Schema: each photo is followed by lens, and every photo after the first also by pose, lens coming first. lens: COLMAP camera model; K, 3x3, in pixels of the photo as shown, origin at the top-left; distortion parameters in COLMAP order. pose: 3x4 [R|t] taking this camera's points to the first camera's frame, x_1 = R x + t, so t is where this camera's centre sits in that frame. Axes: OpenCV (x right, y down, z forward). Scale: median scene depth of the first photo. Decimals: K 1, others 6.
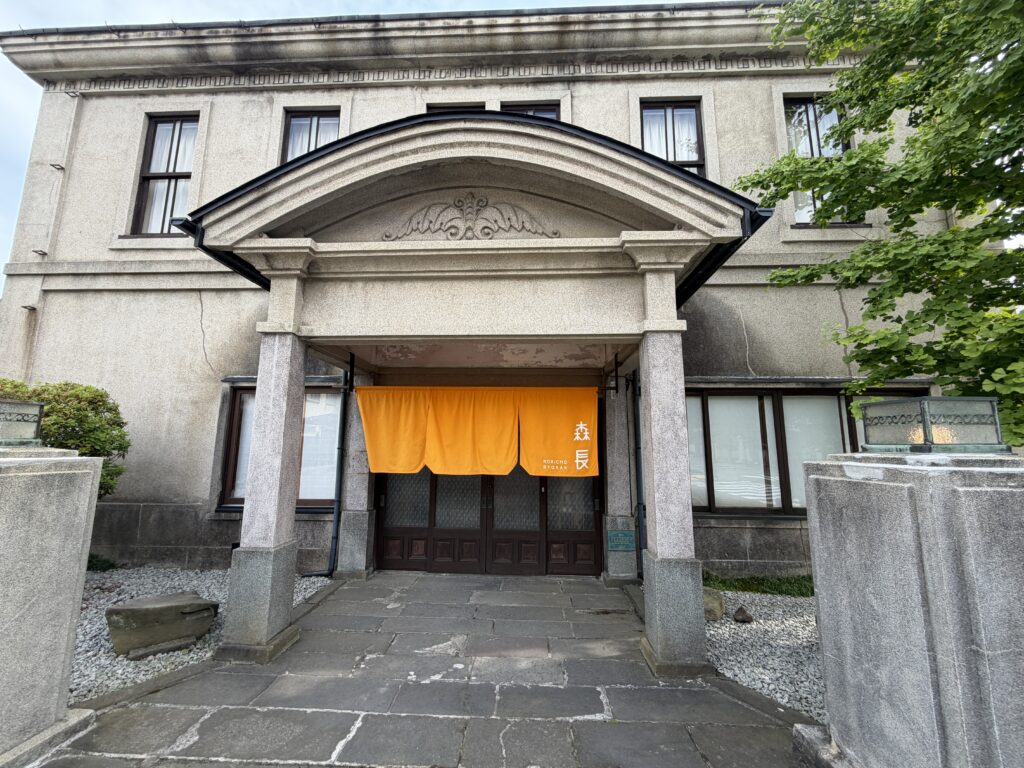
lens RADIAL K [[402.8, 0, 512.0], [0, 402.8, 384.0], [0, 0, 1]] dist [-0.001152, -0.000098]
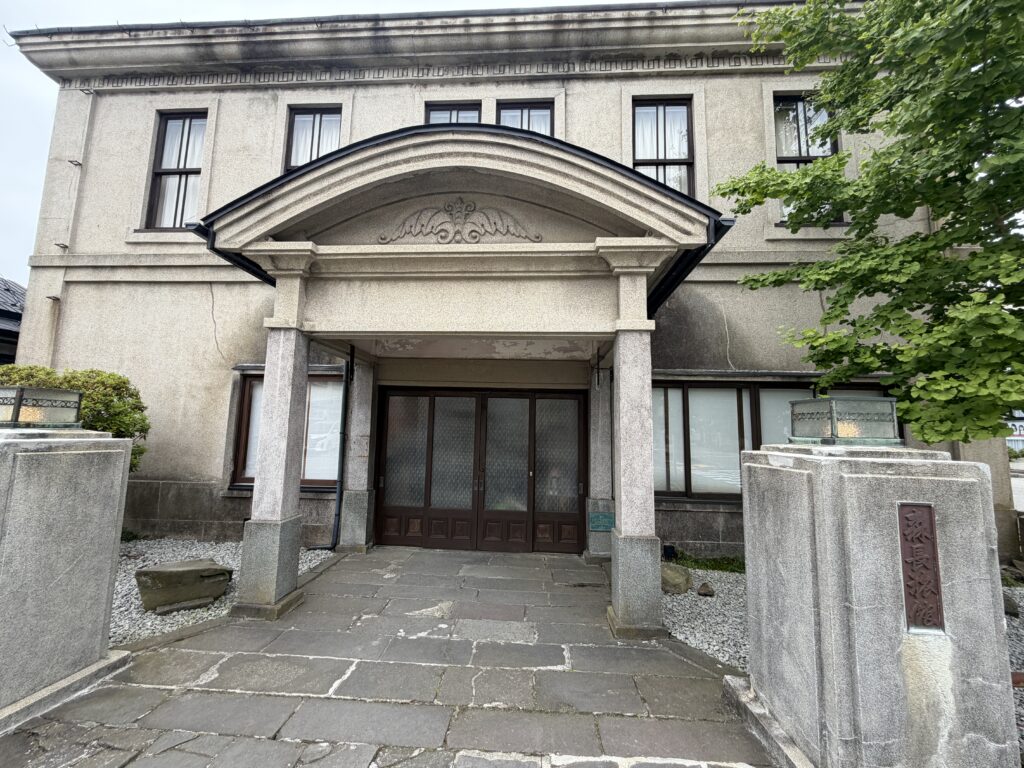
lens RADIAL K [[402.8, 0, 512.0], [0, 402.8, 384.0], [0, 0, 1]] dist [-0.001152, -0.000098]
pose [[0.999813, 0.011288, -0.015703, 0.060089], [-0.010740, 0.999346, 0.034526, -0.018321], [0.016082, -0.034351, 0.999280, -0.089400]]
